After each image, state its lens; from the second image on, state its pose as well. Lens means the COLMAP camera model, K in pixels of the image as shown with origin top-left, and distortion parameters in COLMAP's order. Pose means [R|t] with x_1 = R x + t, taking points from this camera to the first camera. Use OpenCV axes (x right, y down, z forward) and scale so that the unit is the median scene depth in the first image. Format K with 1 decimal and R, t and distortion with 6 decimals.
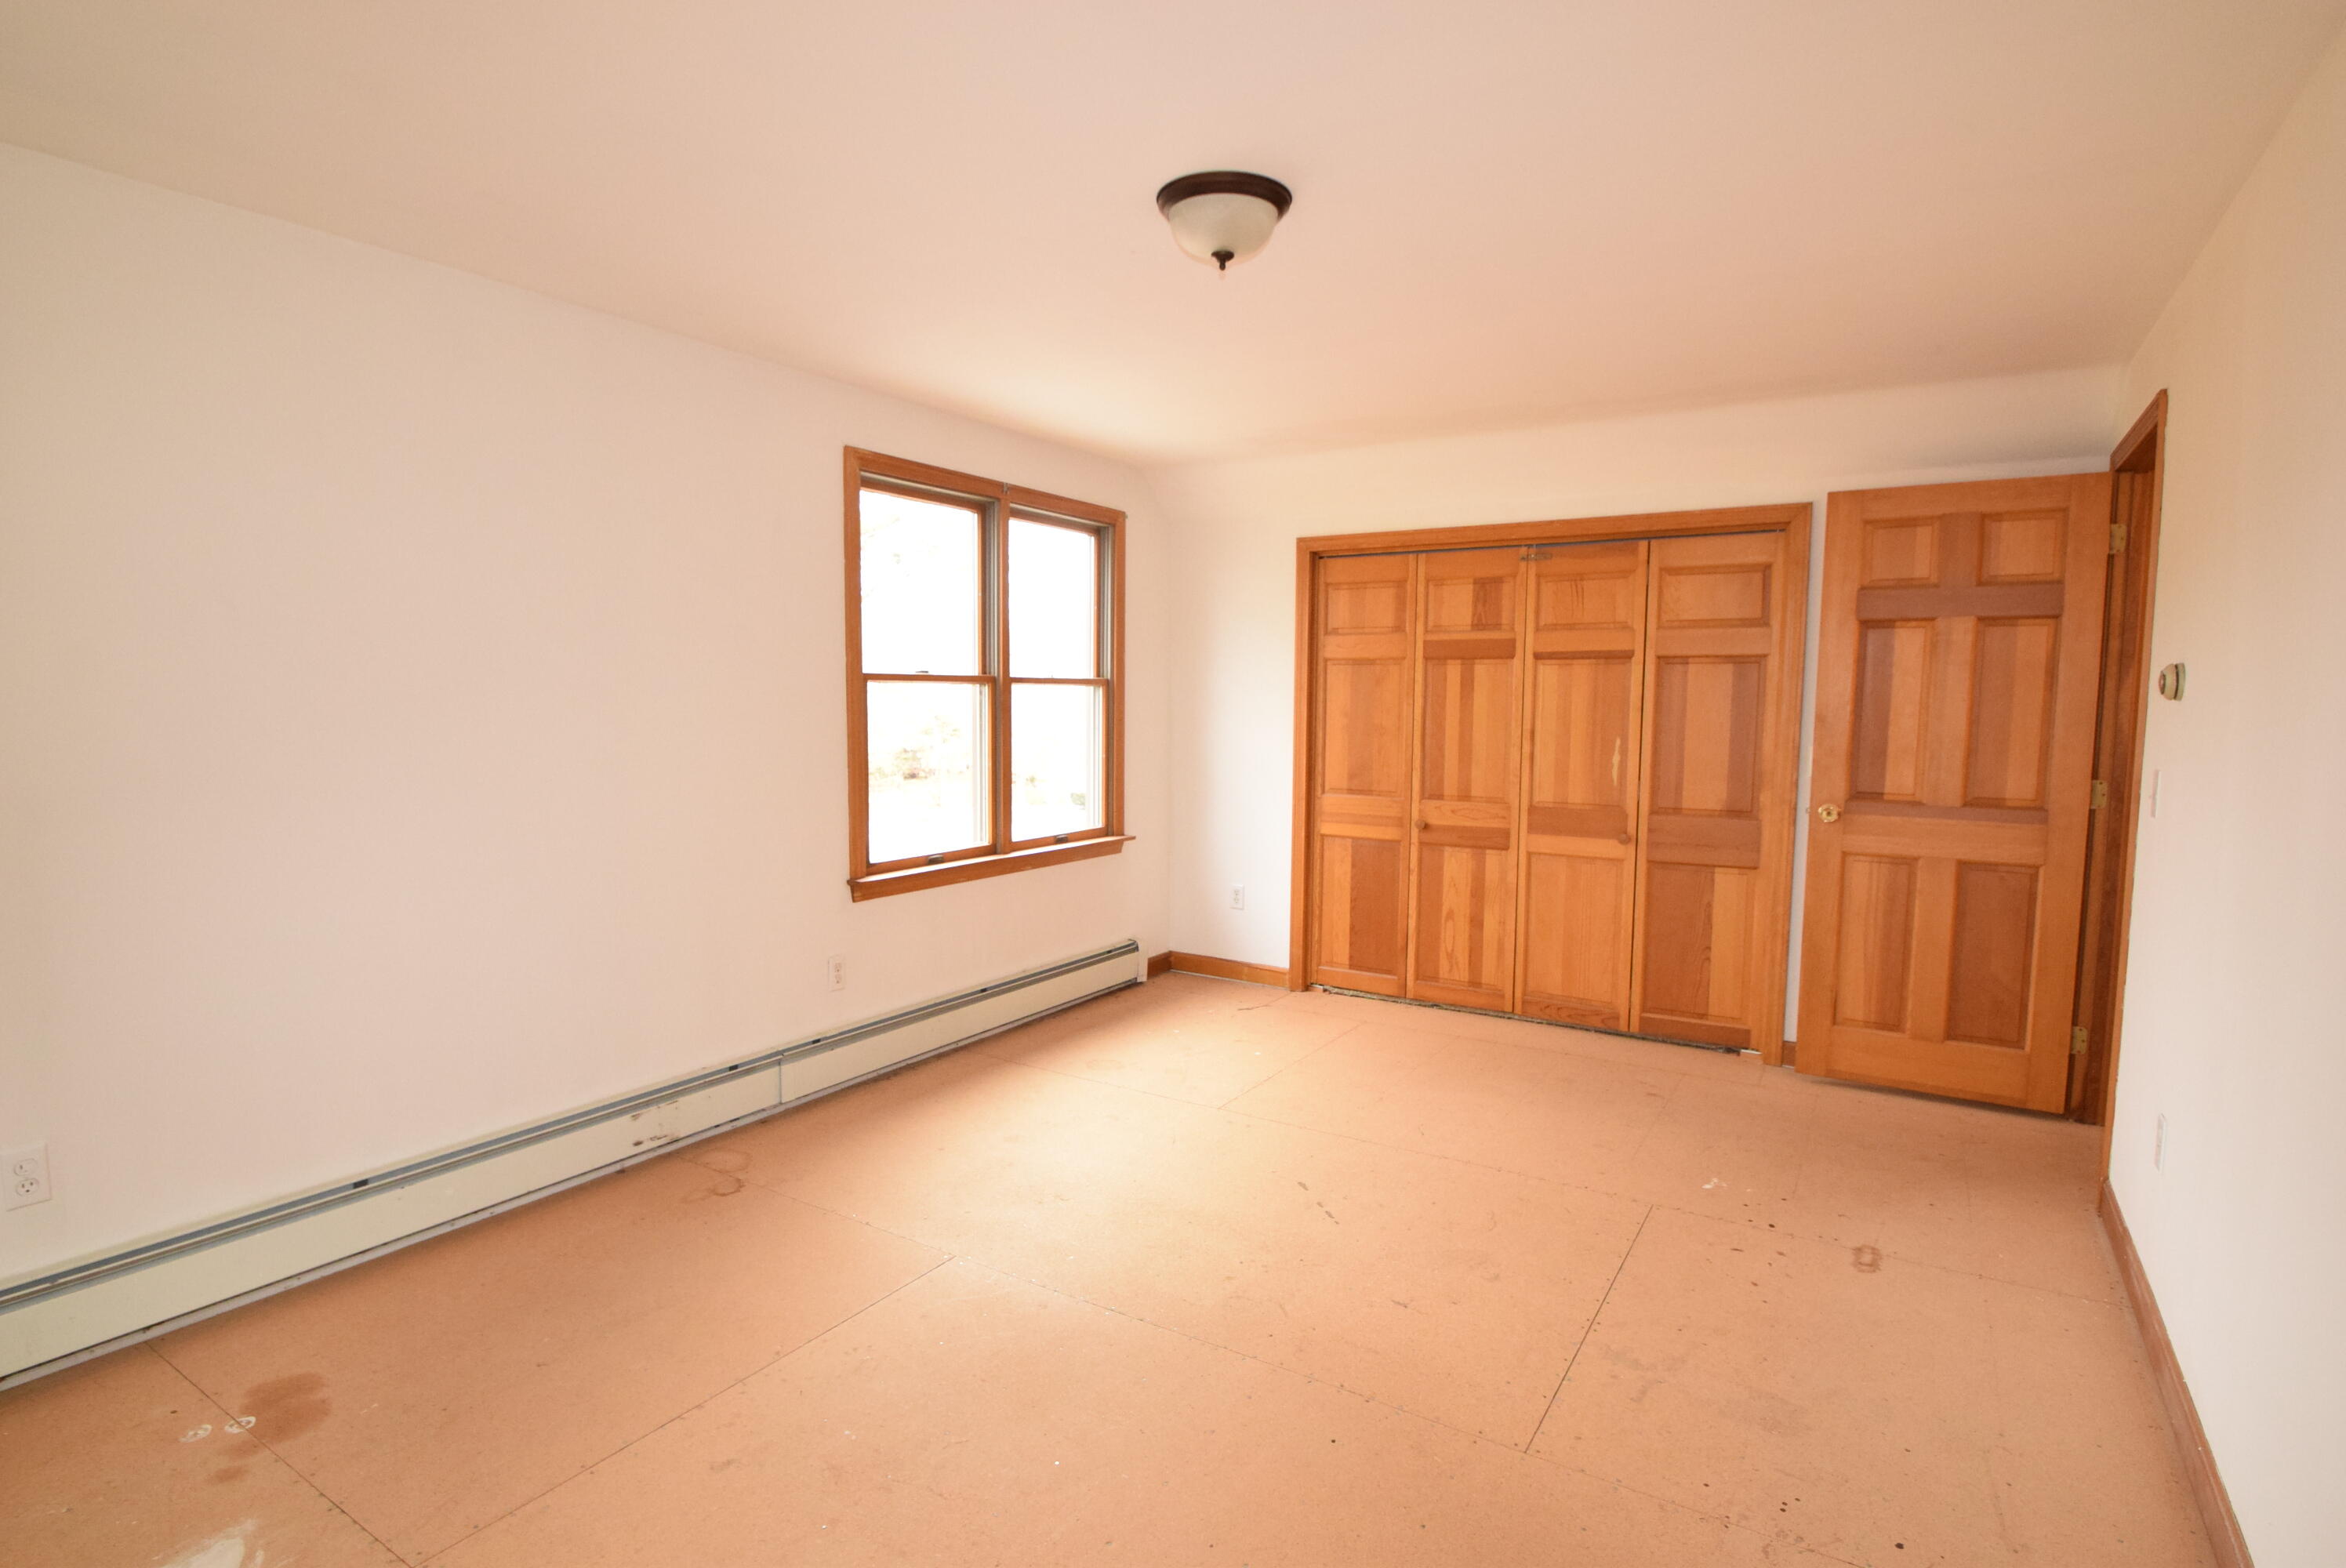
lens RADIAL K [[1190.4, 0, 1163.1], [0, 1190.4, 802.0], [0, 0, 1]] dist [-0.001785, -0.000411]
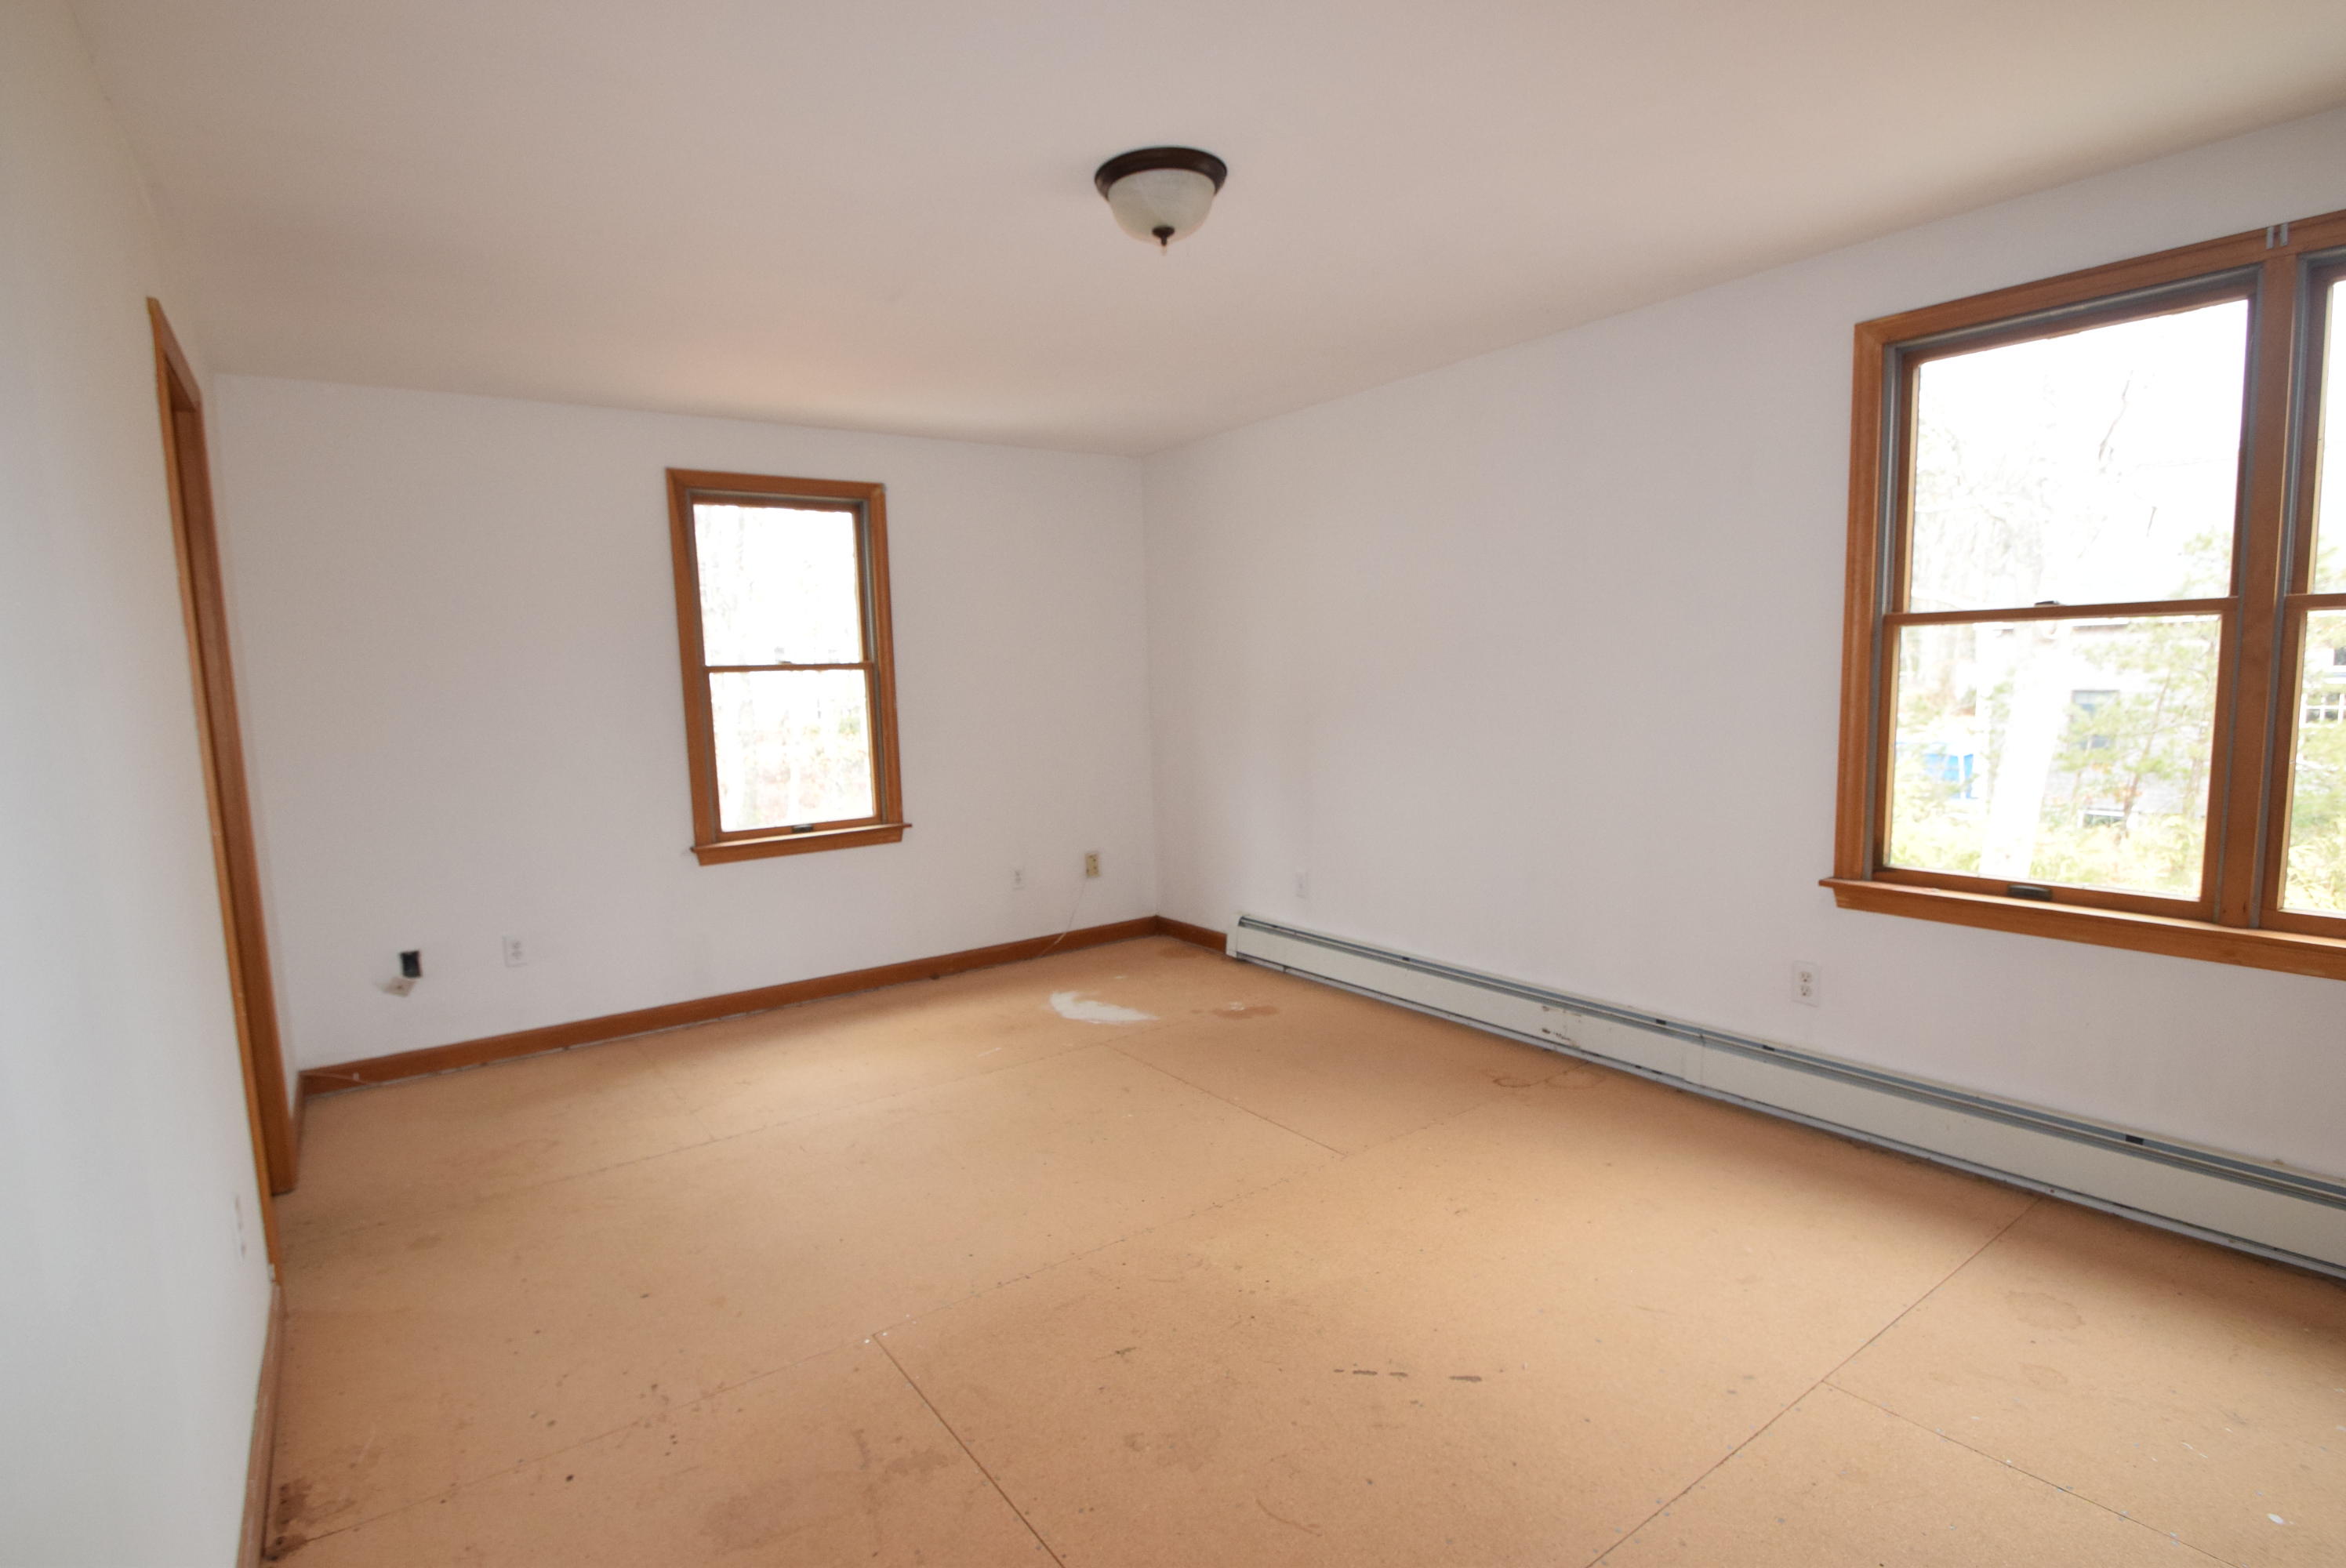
lens RADIAL K [[1181.7, 0, 1161.3], [0, 1181.7, 812.4], [0, 0, 1]] dist [-0.003720, -0.000277]
pose [[-0.385744, 0.116512, -0.915219, 0.775551], [-0.056686, 0.987127, 0.149558, -0.086642], [0.920863, 0.109572, -0.374173, 1.074271]]
